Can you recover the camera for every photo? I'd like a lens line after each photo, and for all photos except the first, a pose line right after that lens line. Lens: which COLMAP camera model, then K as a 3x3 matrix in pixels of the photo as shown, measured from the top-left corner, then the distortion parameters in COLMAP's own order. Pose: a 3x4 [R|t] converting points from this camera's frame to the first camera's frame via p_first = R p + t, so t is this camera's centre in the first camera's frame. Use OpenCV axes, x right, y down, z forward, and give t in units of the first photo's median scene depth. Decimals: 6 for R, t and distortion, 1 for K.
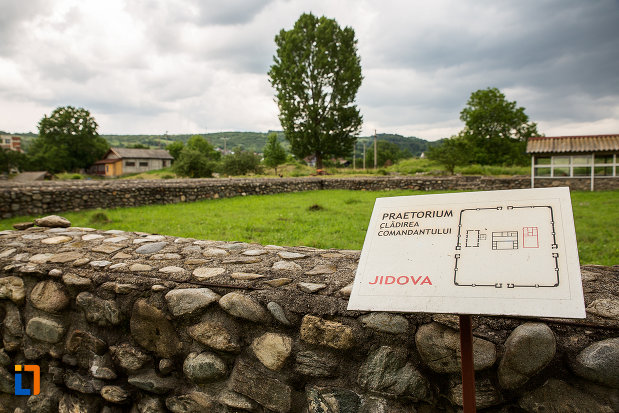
lens RADIAL K [[502.6, 0, 309.5], [0, 502.6, 206.5], [0, 0, 1]] dist [-0.048702, 0.012039]
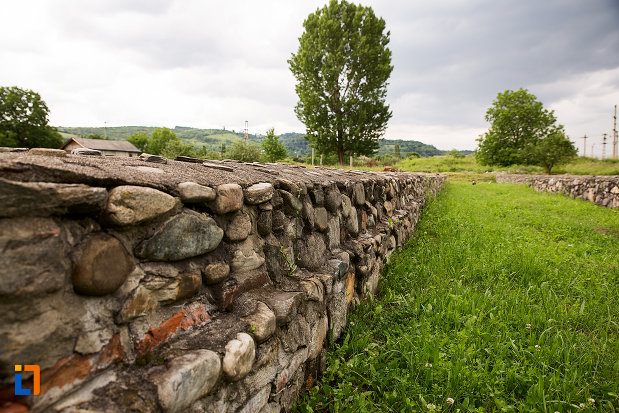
lens RADIAL K [[502.6, 0, 309.5], [0, 502.6, 206.5], [0, 0, 1]] dist [-0.048702, 0.012039]
pose [[0.974962, 0.000688, 0.222370, -0.246551], [-0.000943, 0.999999, 0.001042, 0.000949], [-0.222369, -0.001225, 0.974962, 0.093010]]
